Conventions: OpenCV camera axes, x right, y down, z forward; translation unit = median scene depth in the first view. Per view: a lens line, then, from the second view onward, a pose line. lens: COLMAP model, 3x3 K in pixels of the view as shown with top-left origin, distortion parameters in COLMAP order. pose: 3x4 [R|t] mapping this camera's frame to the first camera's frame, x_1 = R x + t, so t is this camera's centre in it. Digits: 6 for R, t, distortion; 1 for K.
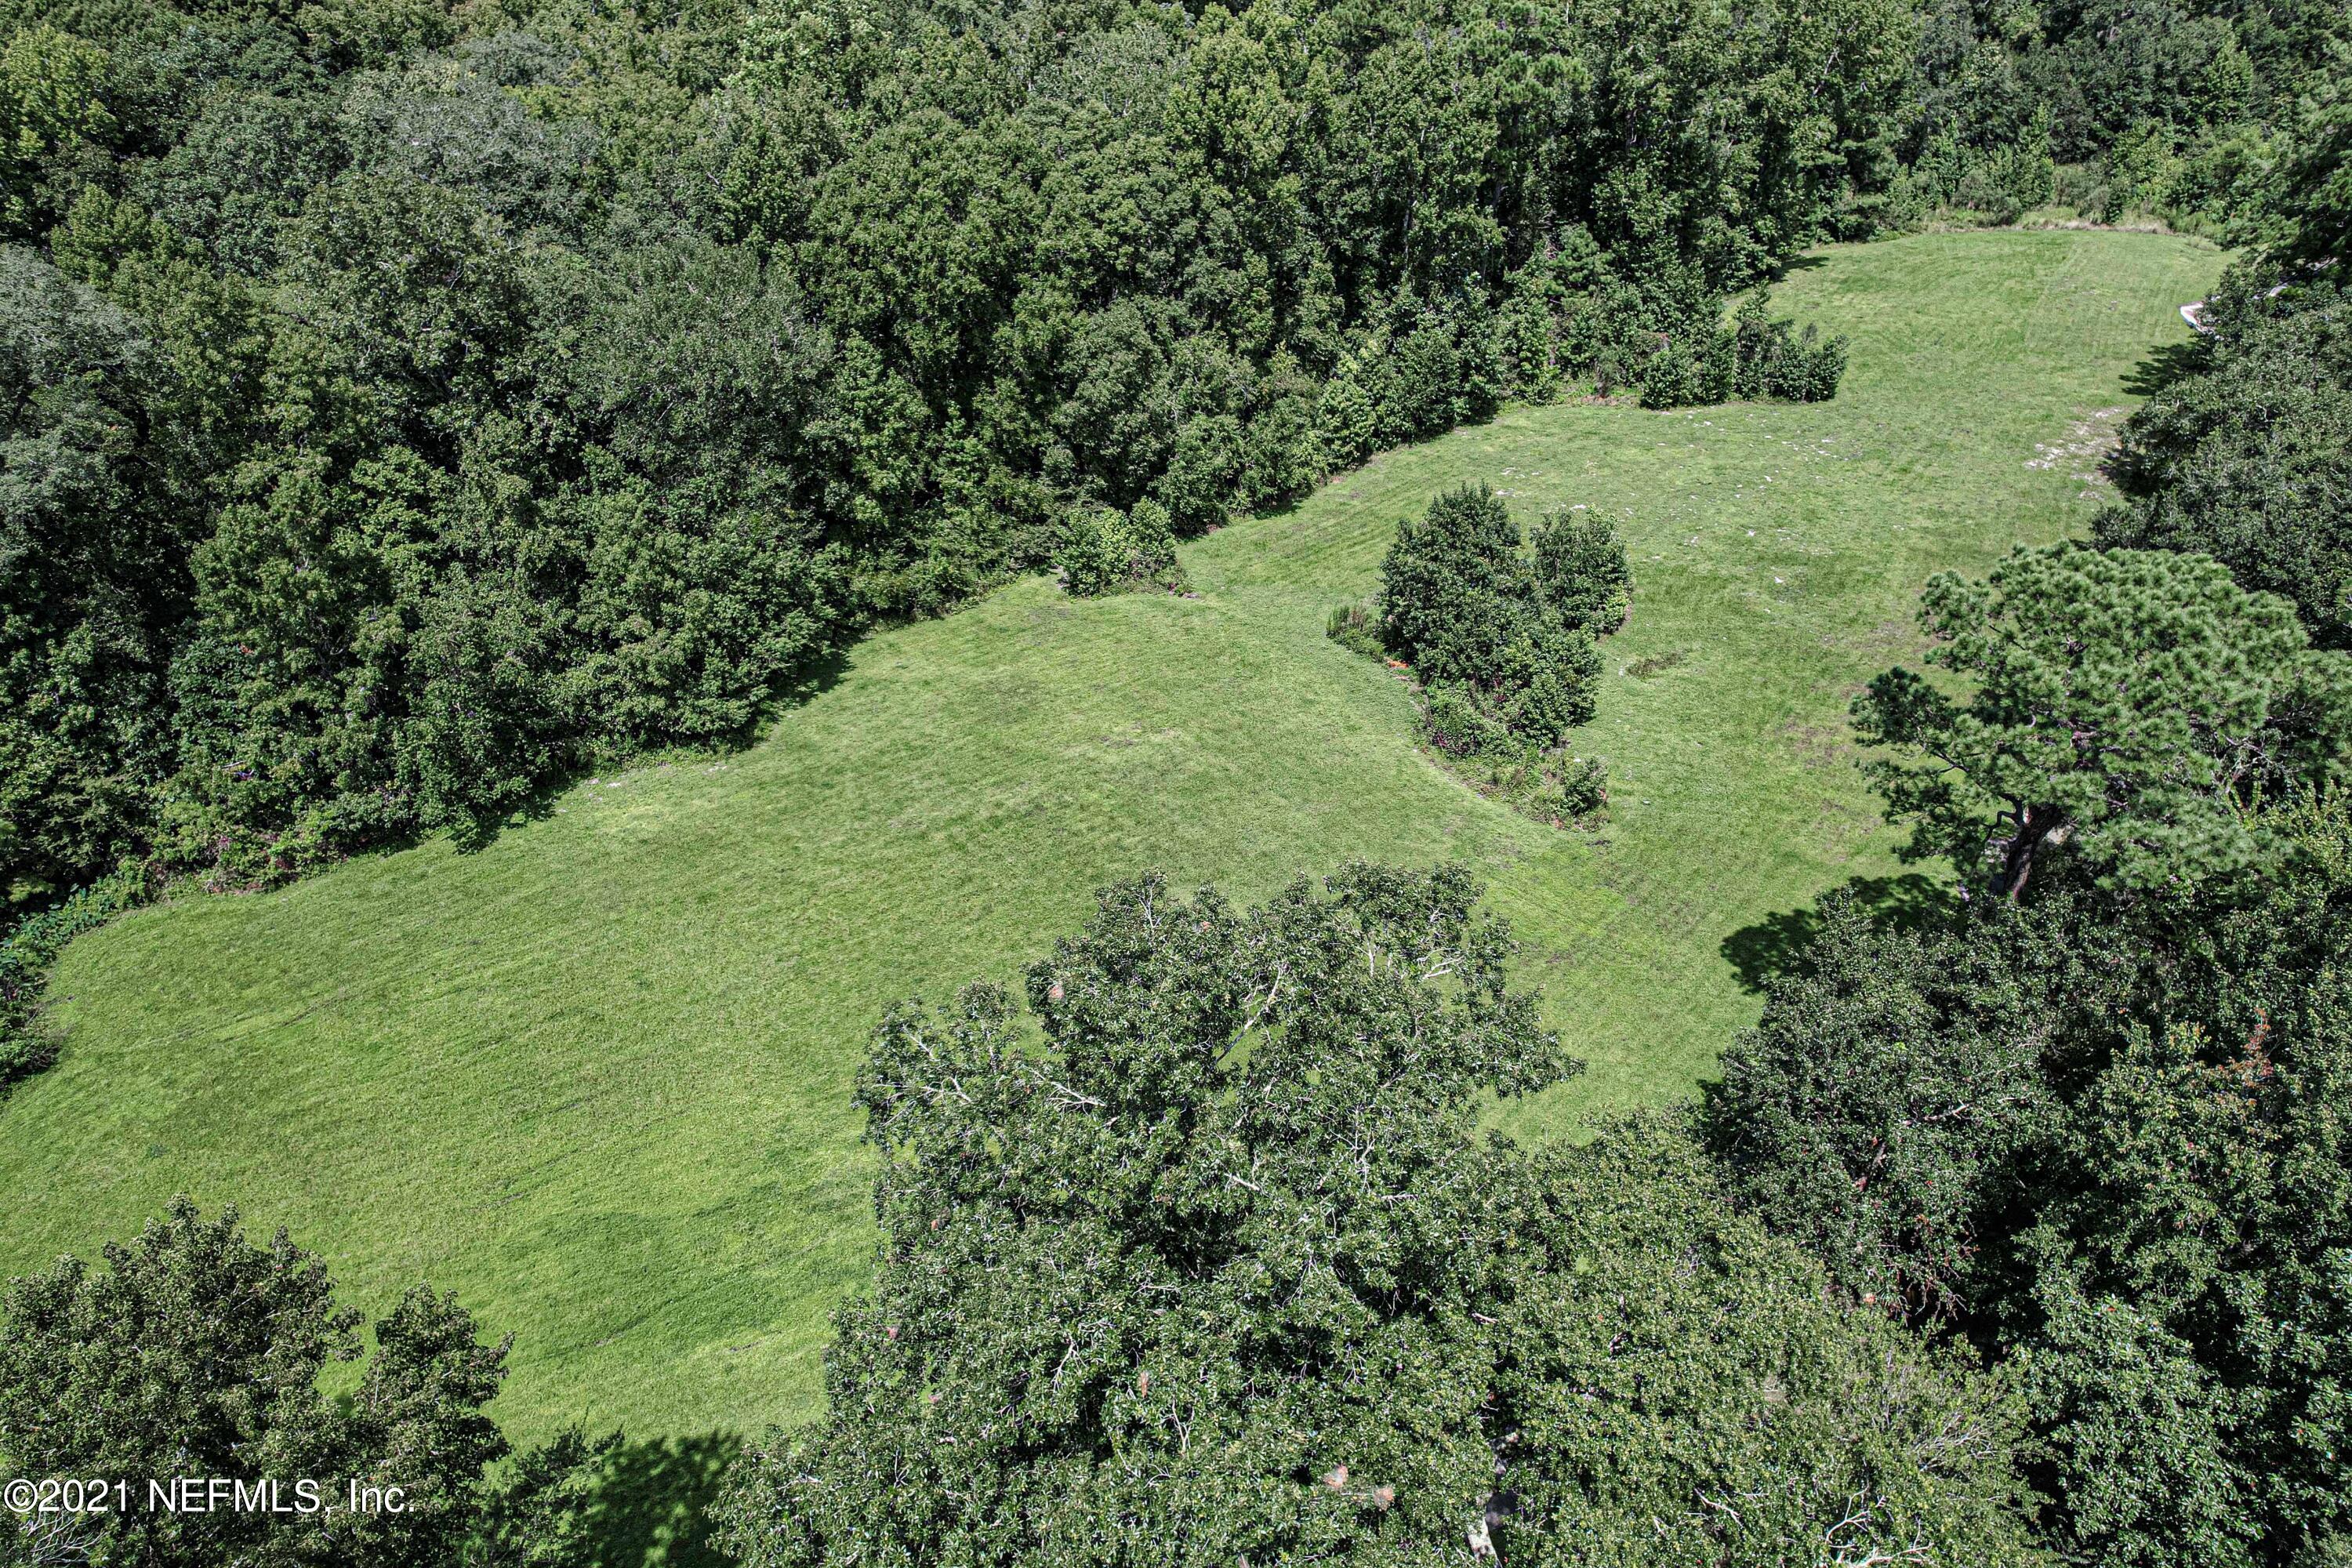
lens RADIAL K [[1434.6, 0, 1187.2], [0, 1434.6, 825.0], [0, 0, 1]] dist [0.064416, -0.001218]
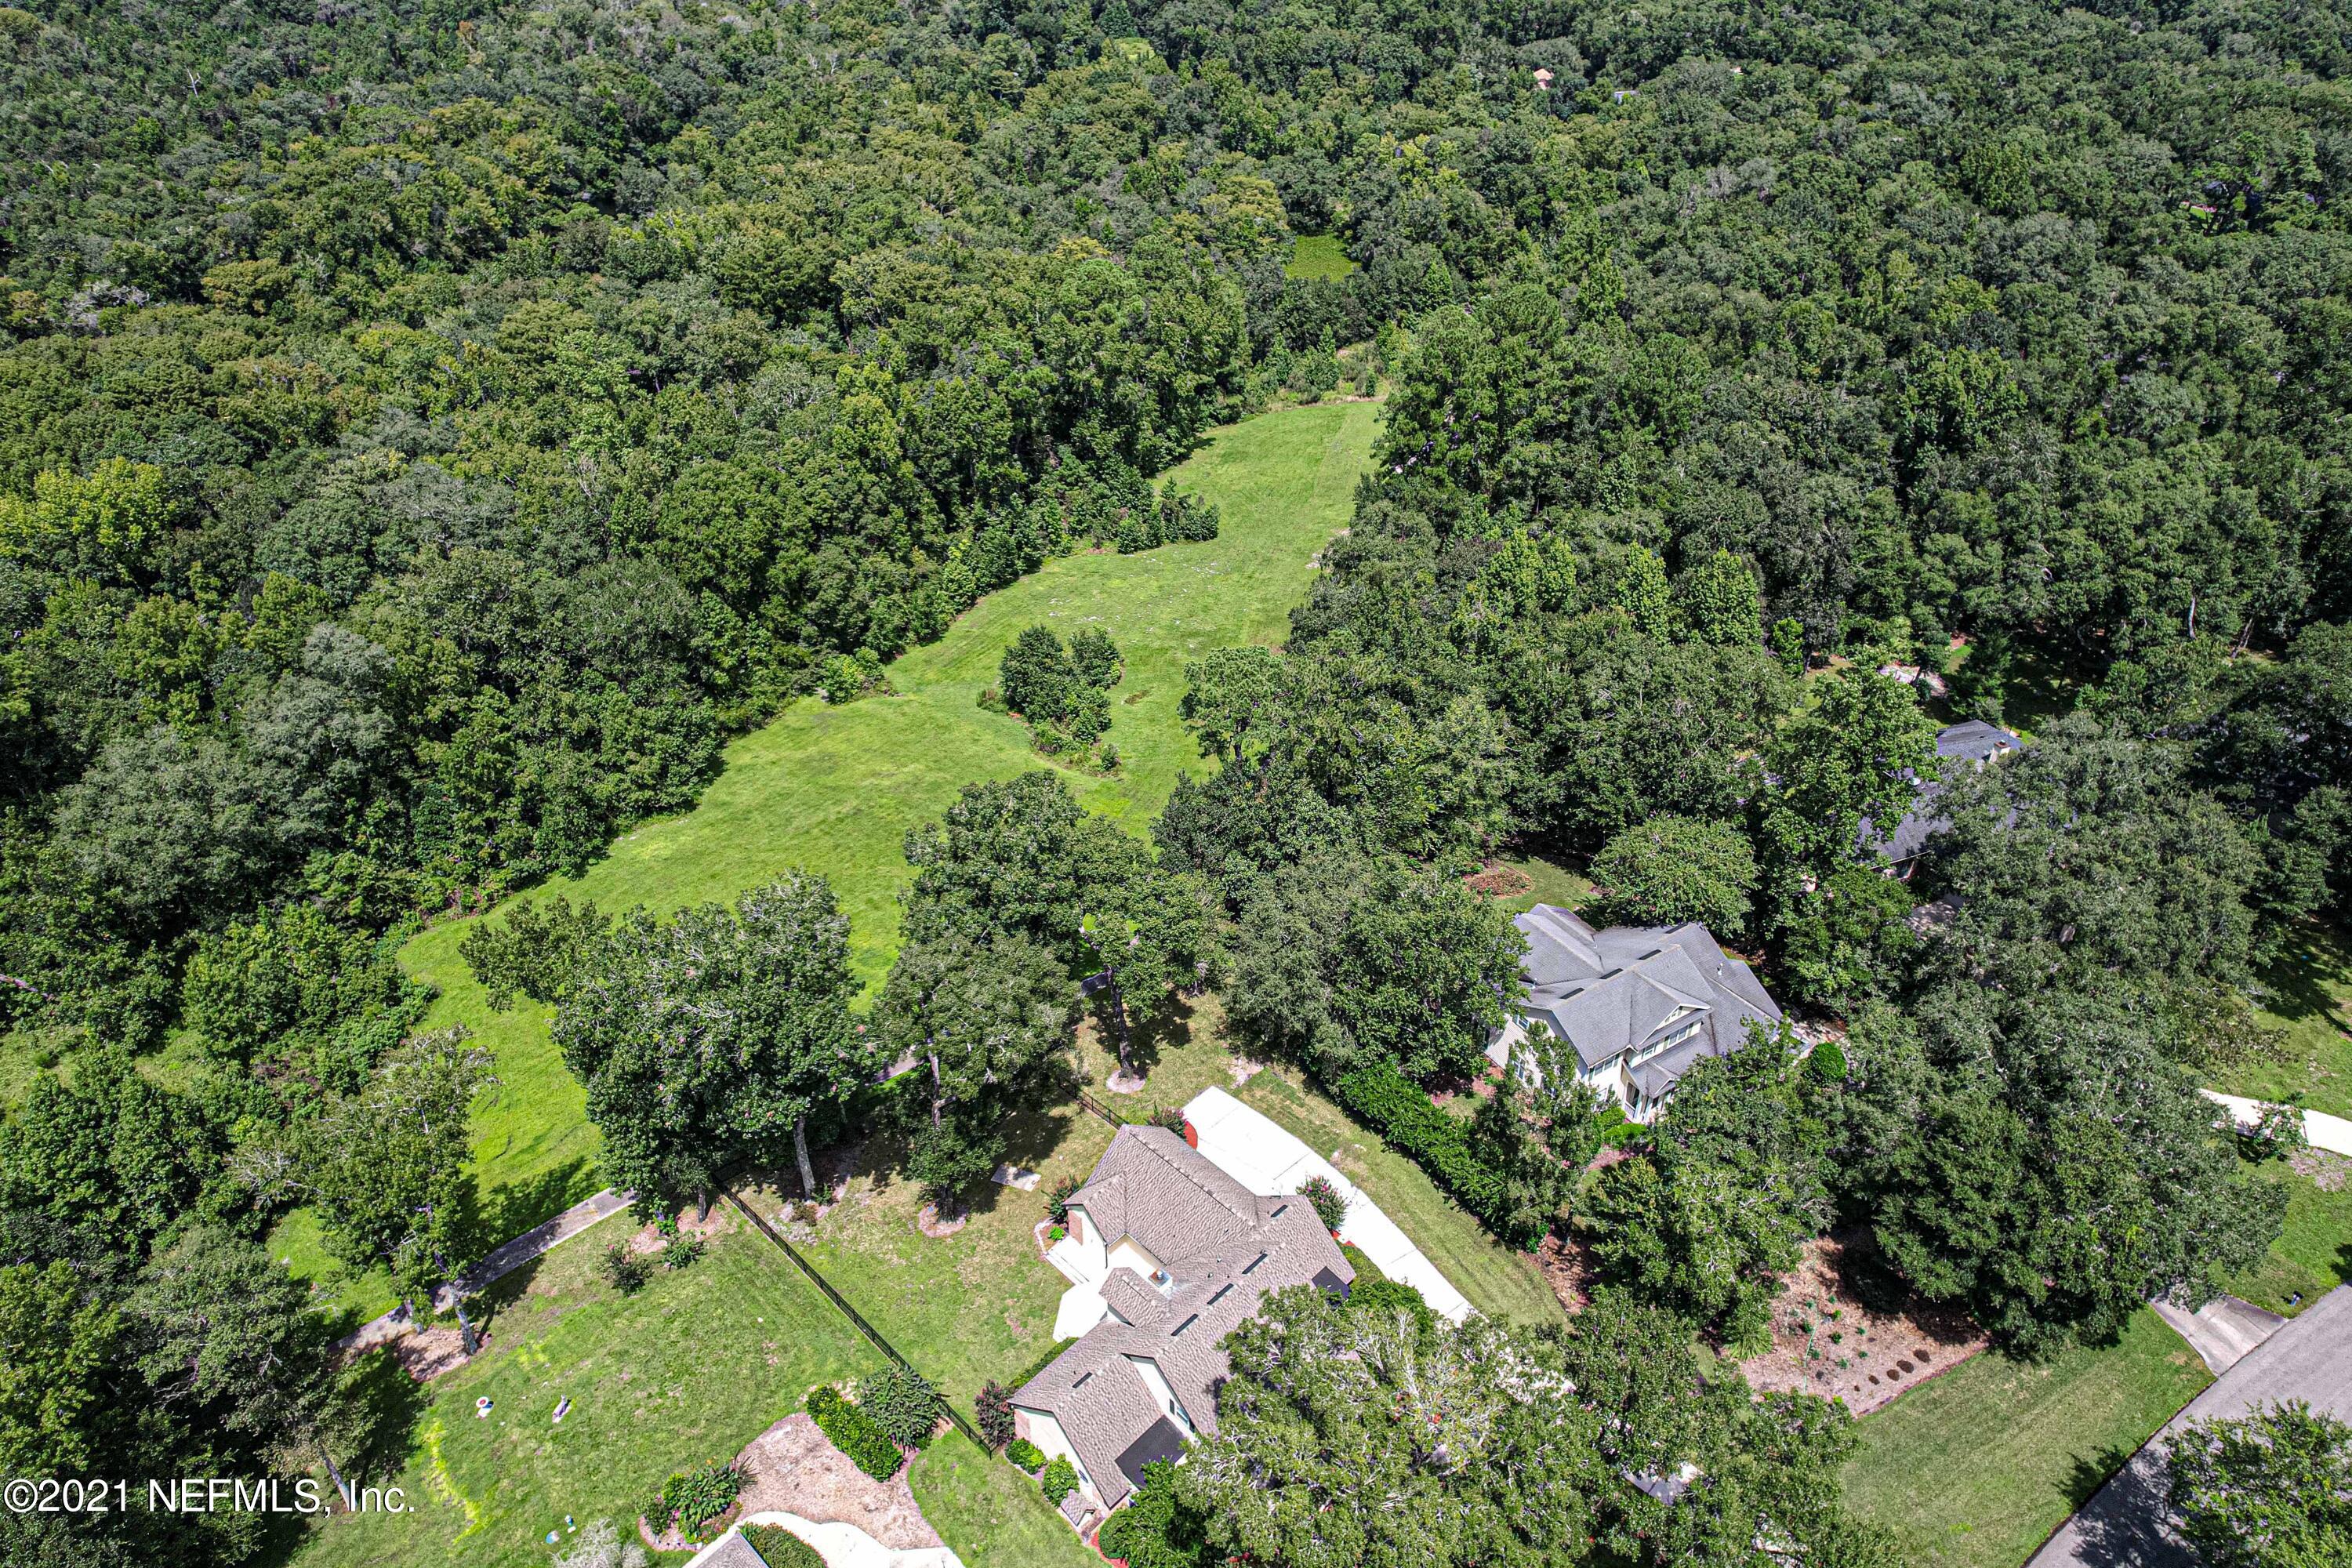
lens RADIAL K [[1434.6, 0, 1187.2], [0, 1434.6, 825.0], [0, 0, 1]] dist [0.064416, -0.001218]
pose [[0.950575, -0.175049, 0.256448, -0.144307], [0.182631, 0.983164, -0.005860, 0.081198], [-0.251104, 0.052406, 0.966540, -0.853511]]
